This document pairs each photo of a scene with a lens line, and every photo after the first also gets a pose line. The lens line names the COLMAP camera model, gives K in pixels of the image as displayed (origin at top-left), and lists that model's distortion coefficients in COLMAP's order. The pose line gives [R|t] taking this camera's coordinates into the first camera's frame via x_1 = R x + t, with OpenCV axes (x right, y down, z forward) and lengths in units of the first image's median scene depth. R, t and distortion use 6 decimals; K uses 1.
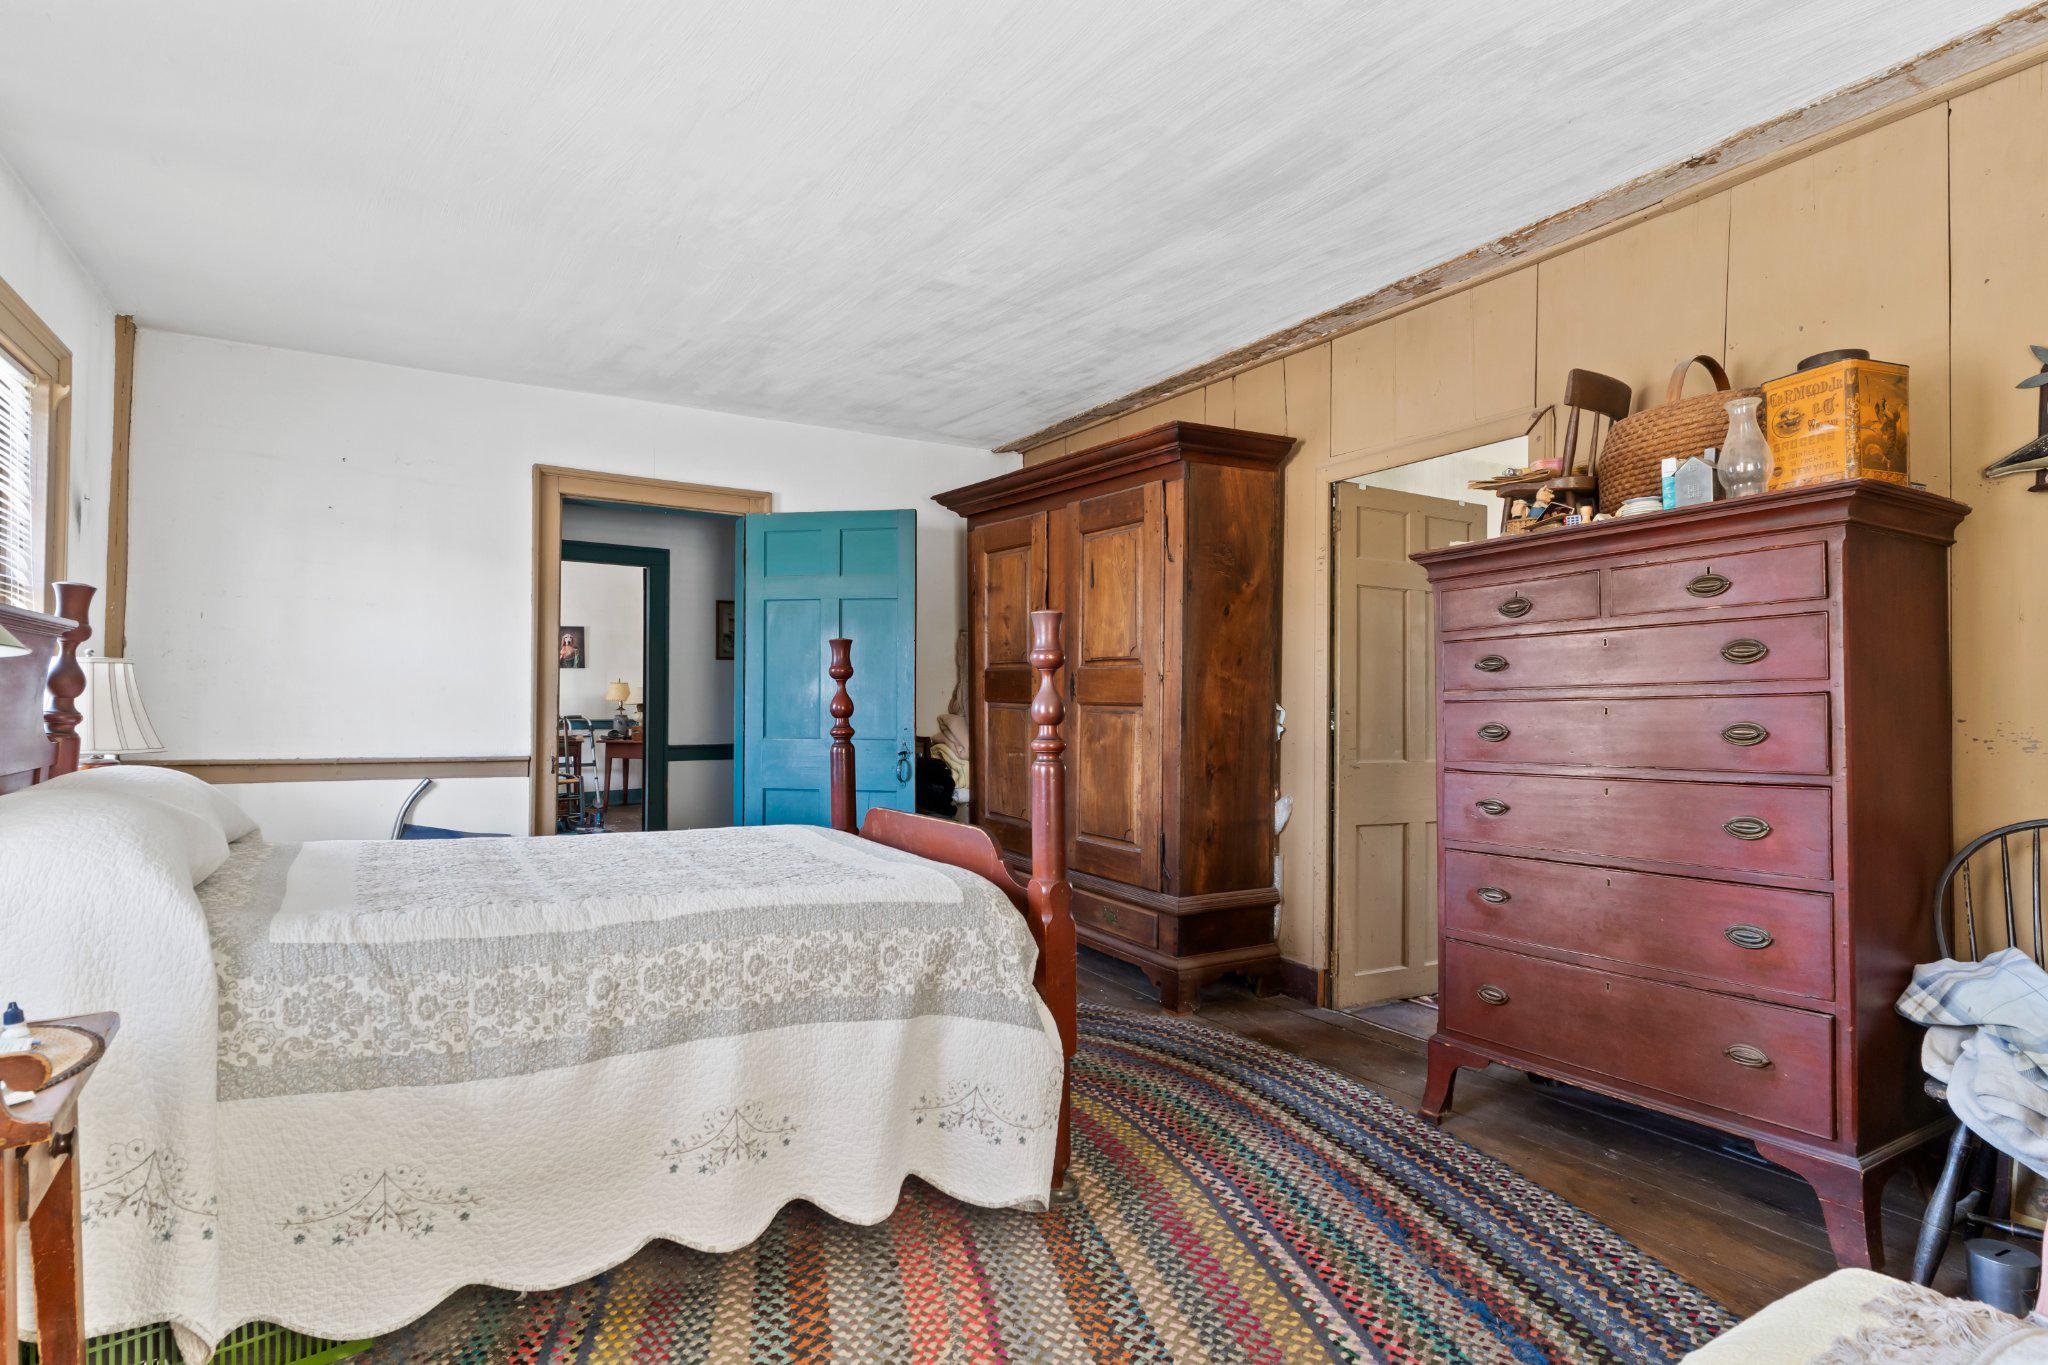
lens RADIAL K [[1052.6, 0, 1037.0], [0, 1052.6, 661.5], [0, 0, 1]] dist [0.000484, 0.000435]
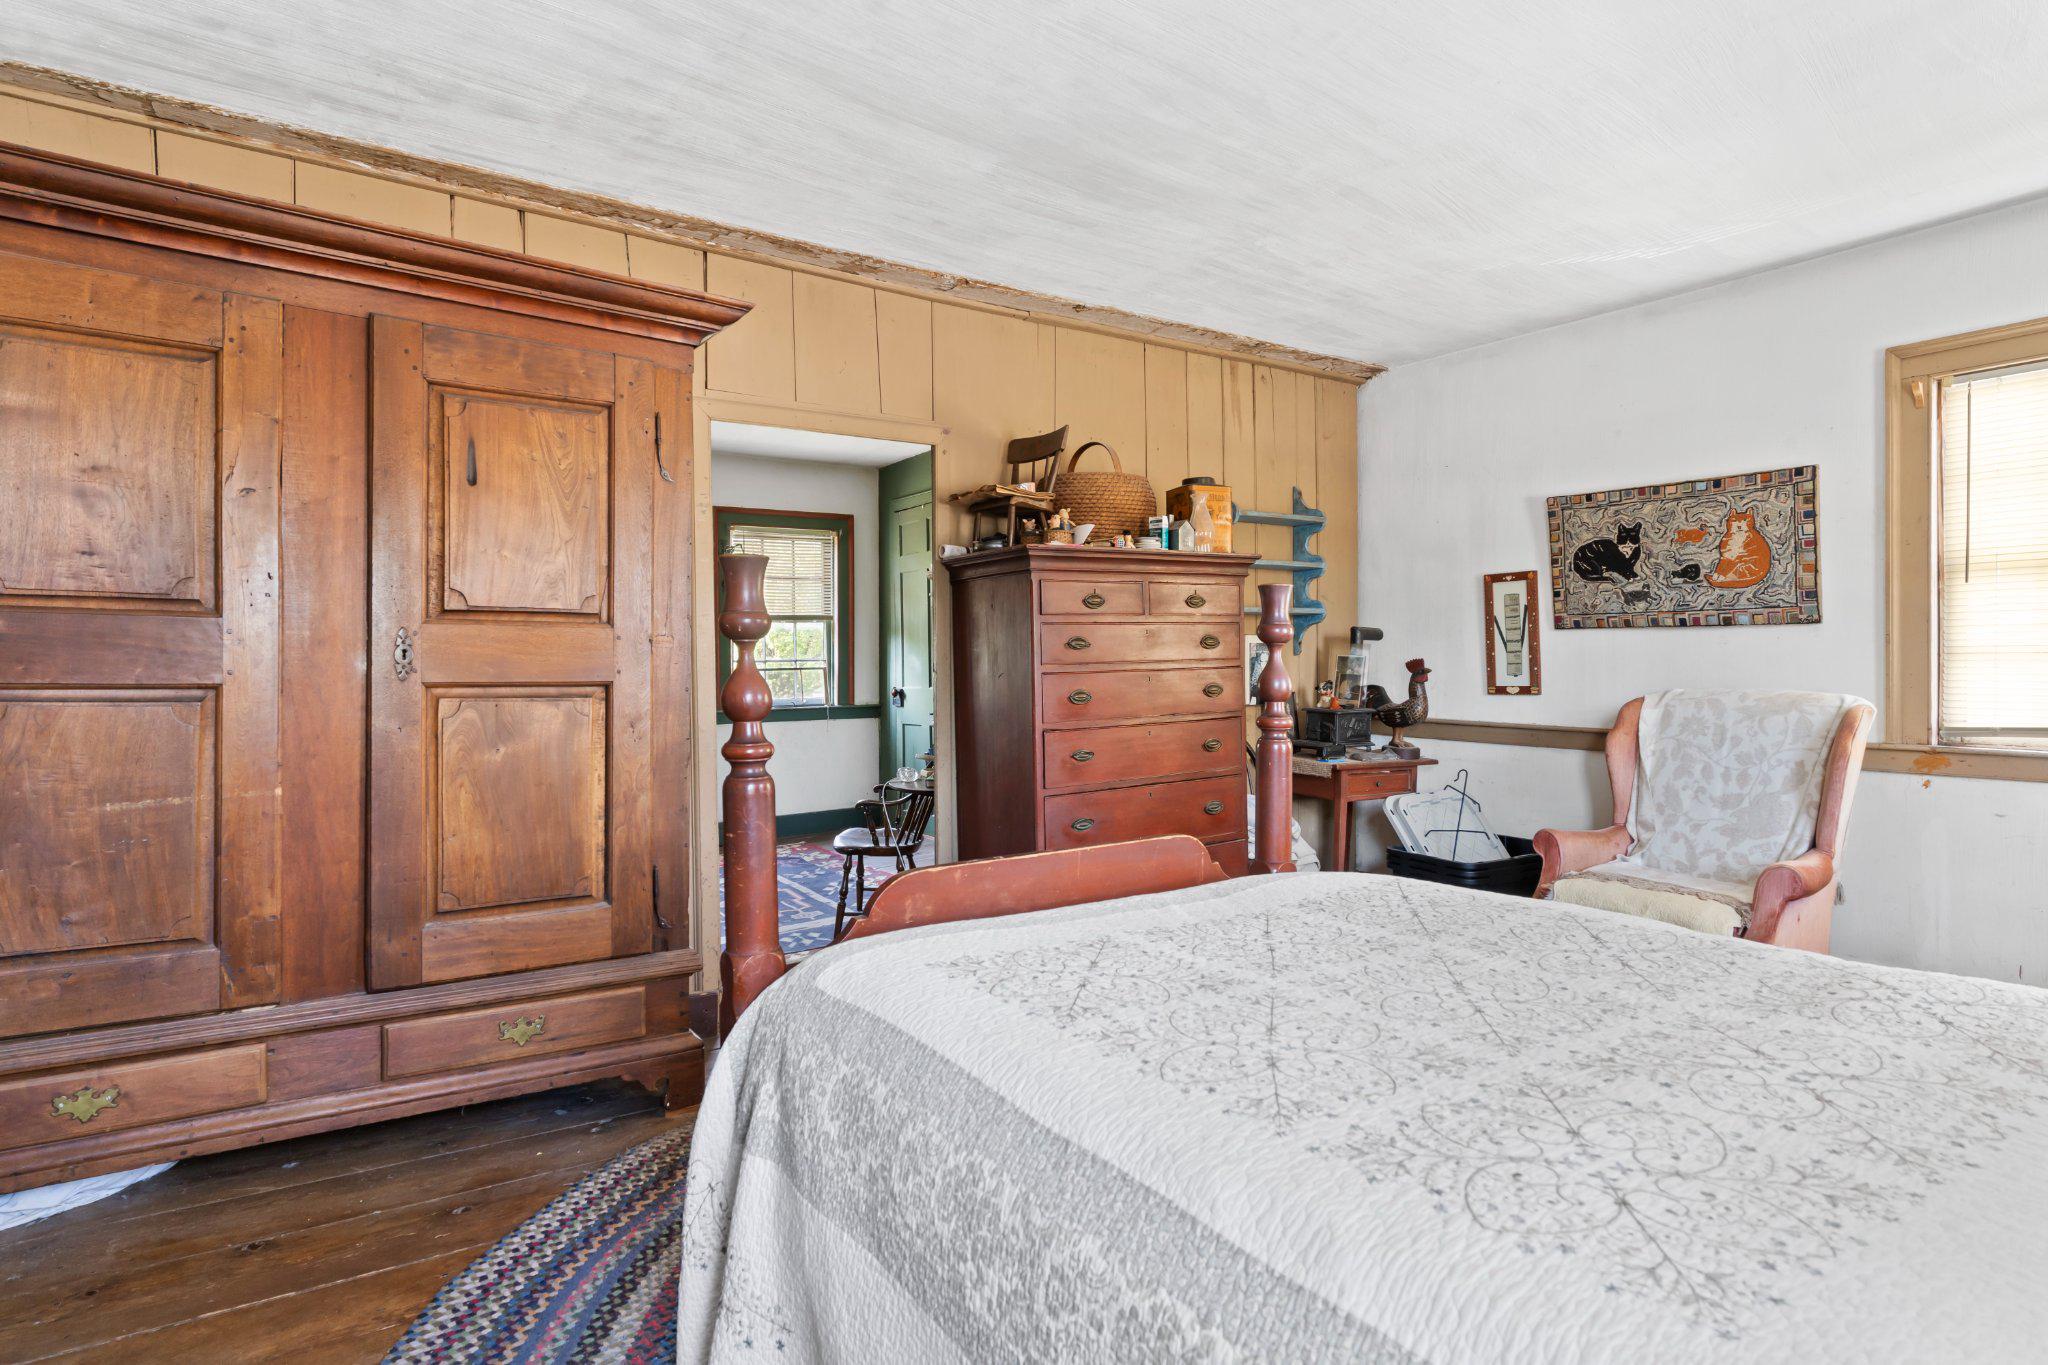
lens RADIAL K [[1052.6, 0, 1037.0], [0, 1052.6, 661.5], [0, 0, 1]] dist [0.000484, 0.000435]
pose [[-0.047003, 0.005867, 0.998878, -0.838441], [-0.026504, 0.999623, -0.007118, 0.034215], [-0.998543, -0.026809, -0.046830, 1.106843]]
